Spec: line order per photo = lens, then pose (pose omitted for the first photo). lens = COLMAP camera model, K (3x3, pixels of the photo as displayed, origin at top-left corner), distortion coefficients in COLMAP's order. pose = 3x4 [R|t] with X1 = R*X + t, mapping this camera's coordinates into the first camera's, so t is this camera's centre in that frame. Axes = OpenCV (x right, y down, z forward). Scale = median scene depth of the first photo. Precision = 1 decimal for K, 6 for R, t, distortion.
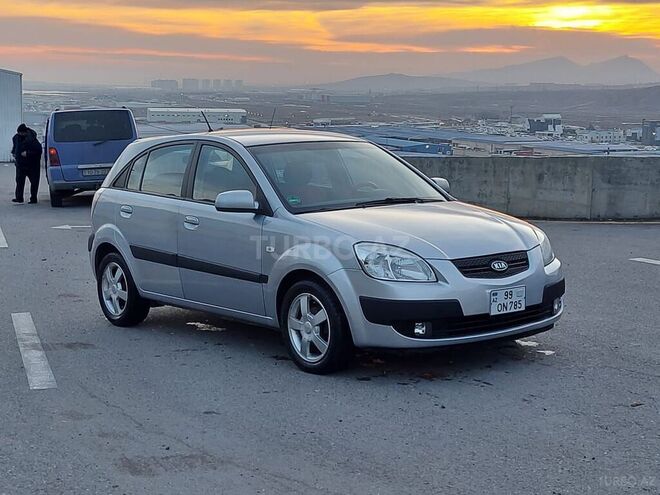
lens RADIAL K [[1174.0, 0, 330.0], [0, 1174.0, 247.5], [0, 0, 1]] dist [0.187059, -0.111993]
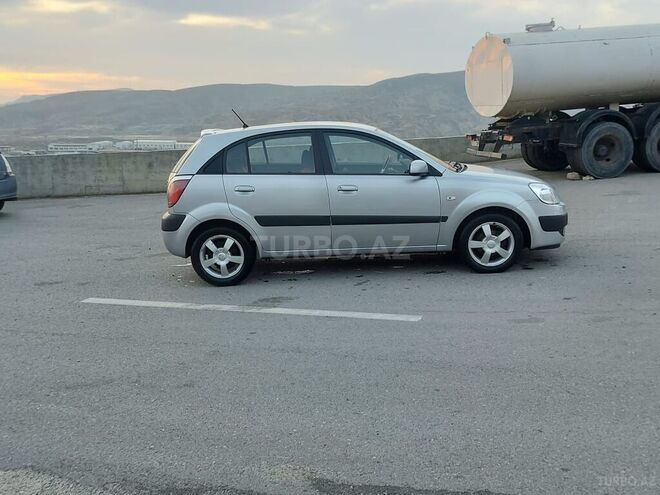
lens RADIAL K [[677.3, 0, 330.0], [0, 677.3, 247.5], [0, 0, 1]] dist [0.127411, -0.263022]
pose [[0.599569, -0.150145, 0.786113, -0.817285], [0.111196, 0.988346, 0.103961, -0.042368], [-0.792561, 0.025081, 0.609277, 0.600965]]
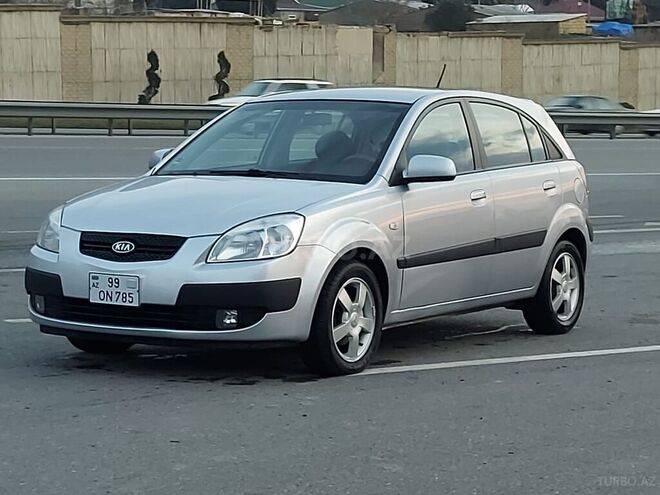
lens RADIAL K [[1707.2, 0, 330.0], [0, 1707.2, 247.5], [0, 0, 1]] dist [0.122354, 0.112639]
pose [[0.335992, 0.097942, -0.936758, 1.233381], [-0.123123, 0.990611, 0.059412, -0.068576], [0.933783, 0.095374, 0.344897, 0.684921]]
